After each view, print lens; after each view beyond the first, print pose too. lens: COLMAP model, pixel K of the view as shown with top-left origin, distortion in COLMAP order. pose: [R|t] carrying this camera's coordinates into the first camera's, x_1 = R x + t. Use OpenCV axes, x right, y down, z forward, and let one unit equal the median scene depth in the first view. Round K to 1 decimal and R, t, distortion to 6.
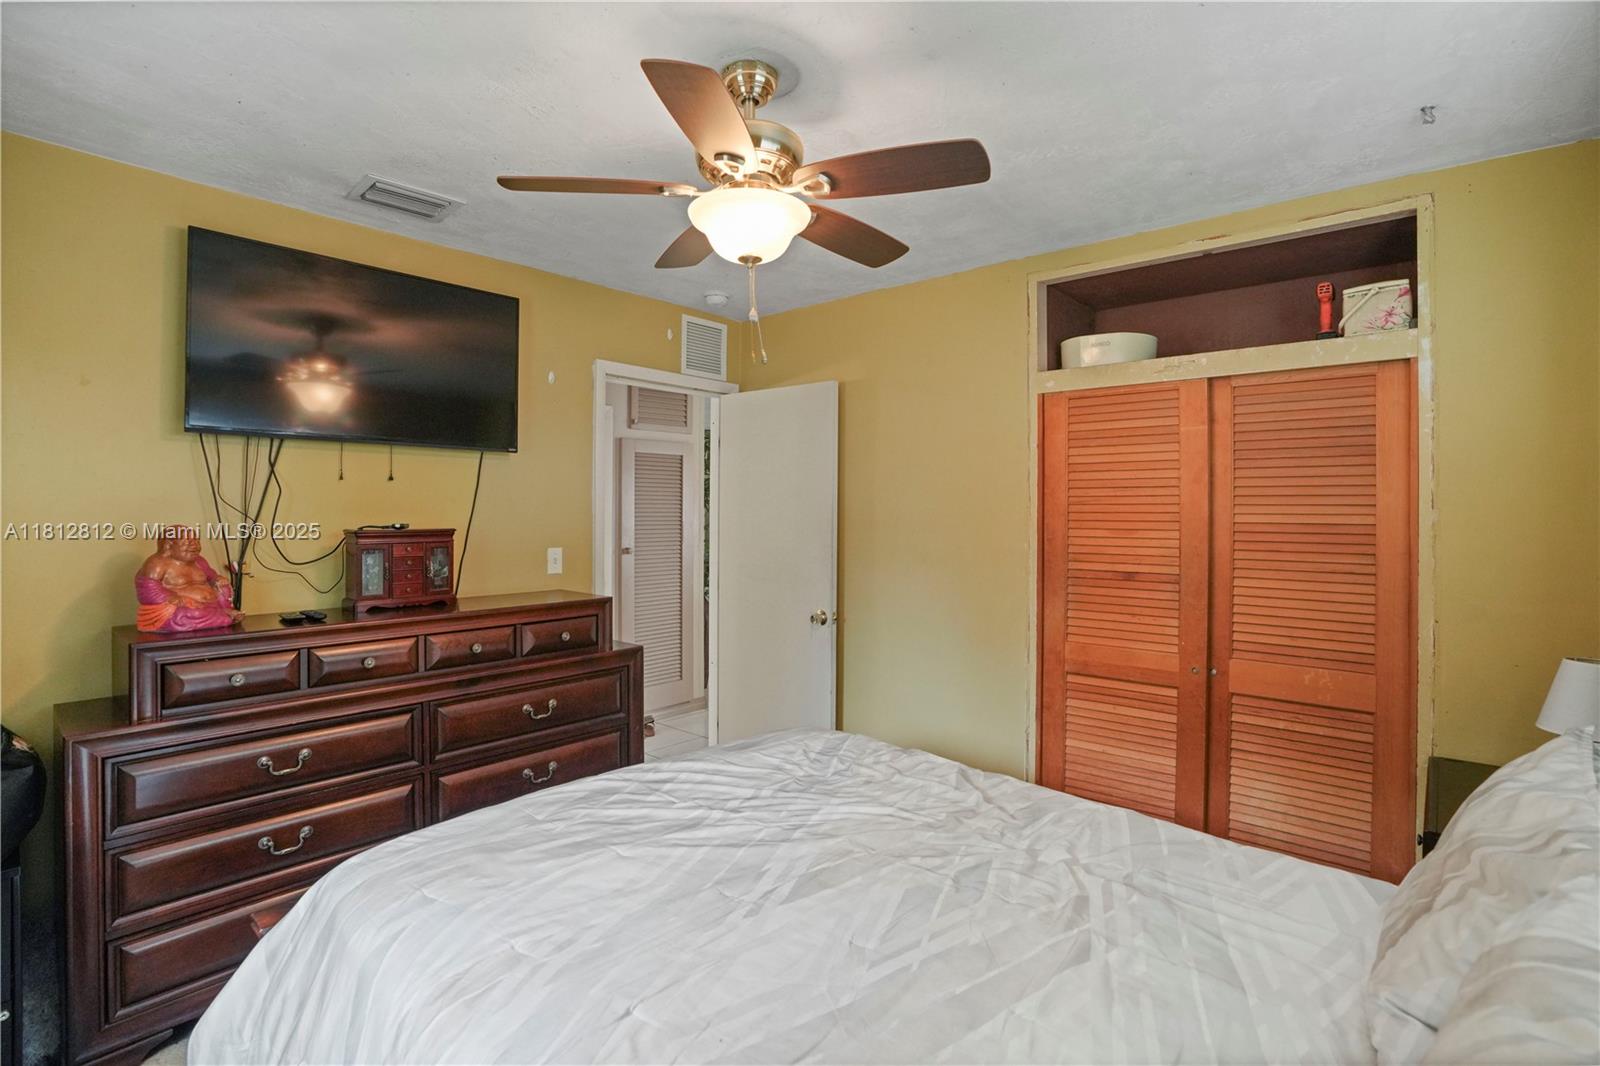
lens RADIAL K [[751.4, 0, 800.0], [0, 751.4, 533.0], [0, 0, 1]] dist [-0.051150, 0.000586]
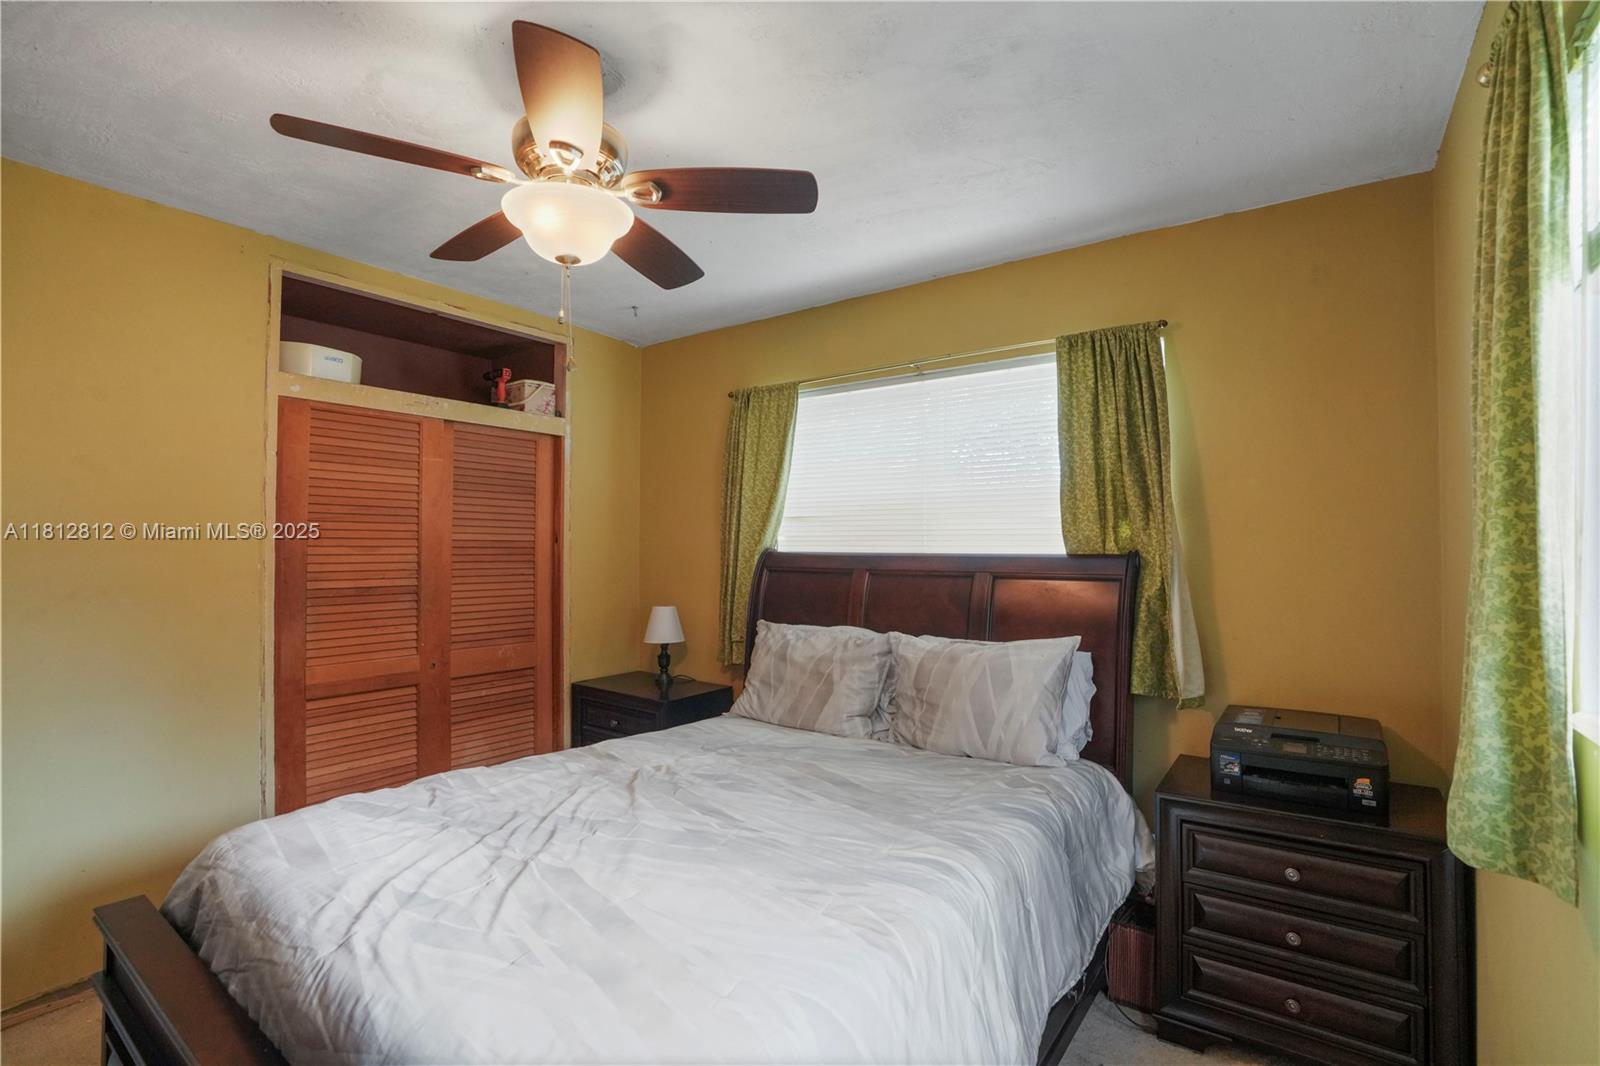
lens RADIAL K [[734.3, 0, 808.1], [0, 734.3, 555.5], [0, 0, 1]] dist [-0.019781, 0.000125]
pose [[-0.088367, -0.014433, 0.995983, -0.686857], [0.021217, 0.999641, 0.016369, 0.004750], [-0.995862, 0.022578, -0.088029, 0.514599]]
